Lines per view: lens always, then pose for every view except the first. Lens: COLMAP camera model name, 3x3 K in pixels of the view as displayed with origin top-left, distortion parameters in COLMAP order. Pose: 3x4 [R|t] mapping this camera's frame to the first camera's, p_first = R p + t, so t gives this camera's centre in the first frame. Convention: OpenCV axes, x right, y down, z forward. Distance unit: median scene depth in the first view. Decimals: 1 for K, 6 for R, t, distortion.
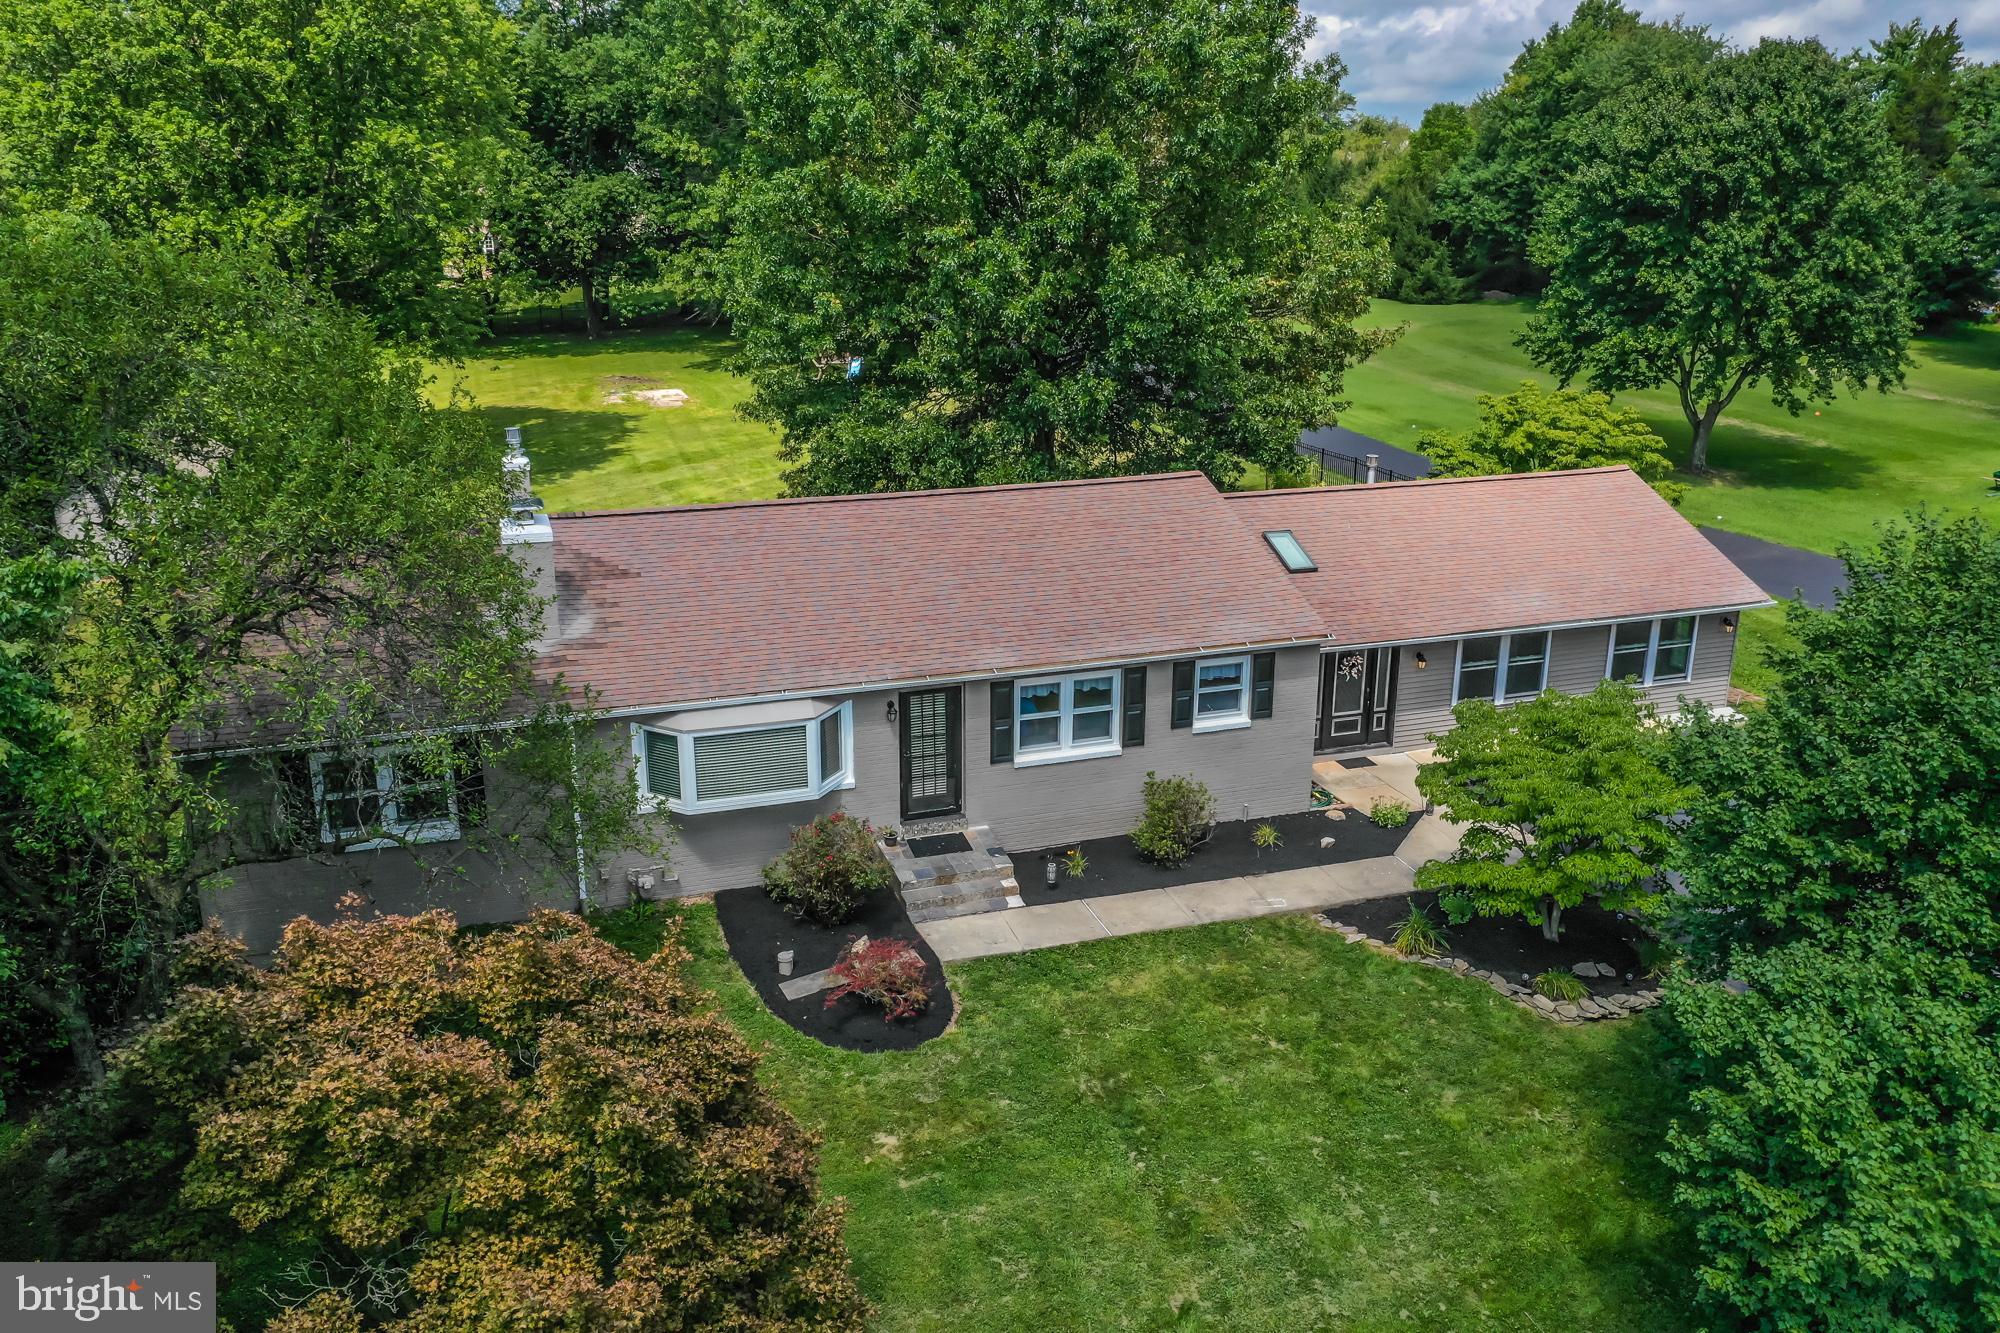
lens RADIAL K [[1573.3, 0, 994.5], [0, 1573.3, 667.7], [0, 0, 1]] dist [-0.012693, -0.004010]
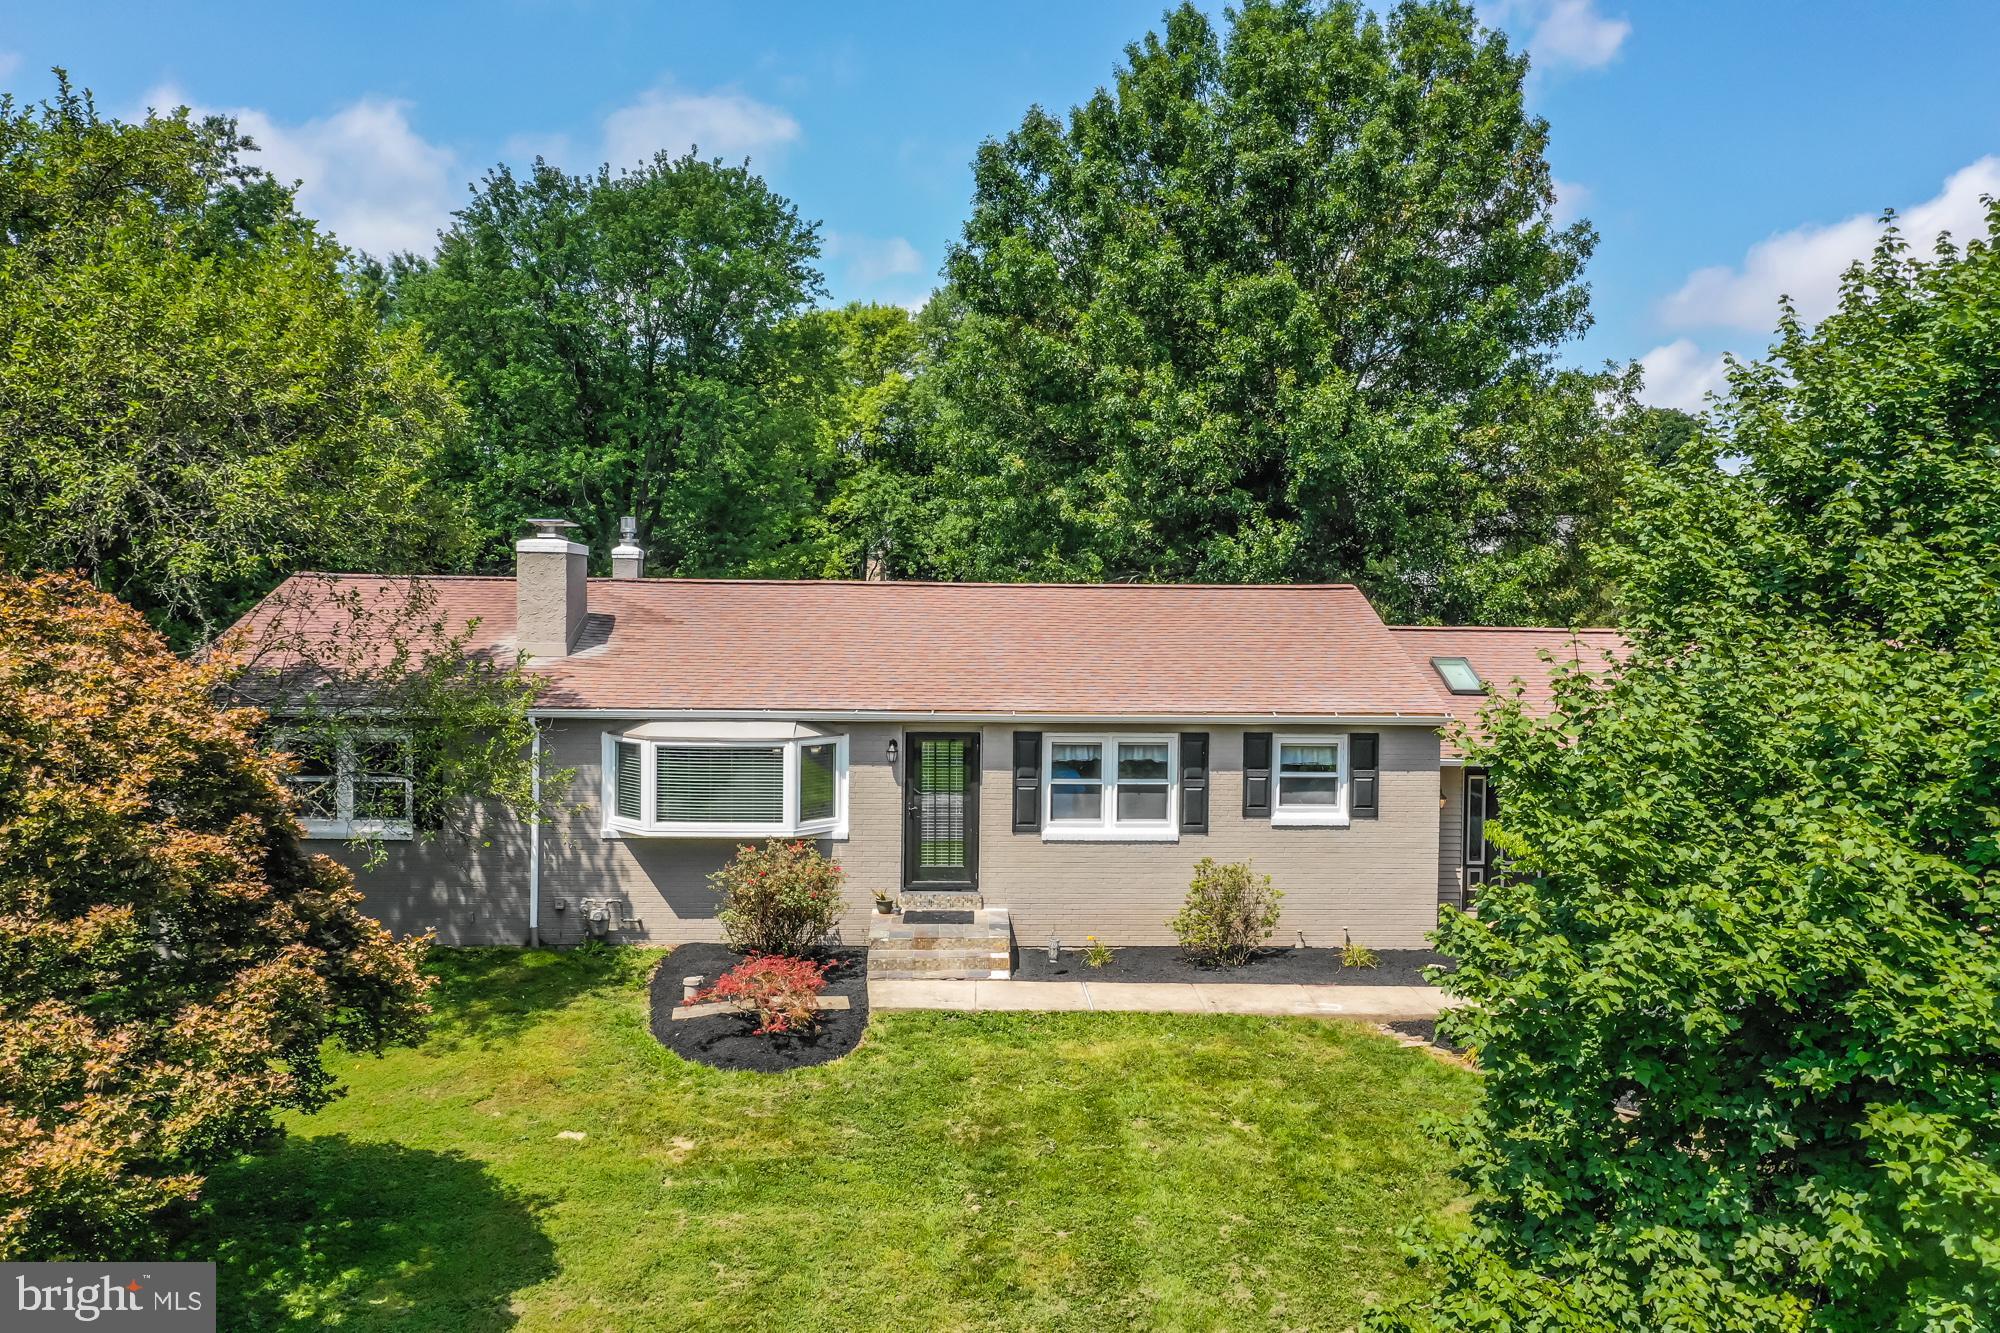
lens RADIAL K [[1573.3, 0, 994.5], [0, 1573.3, 667.7], [0, 0, 1]] dist [-0.012693, -0.004010]
pose [[0.956666, 0.017992, -0.290632, 0.232257], [-0.096627, 0.961149, -0.258563, 0.195186], [0.274689, 0.275441, 0.921237, 0.186257]]
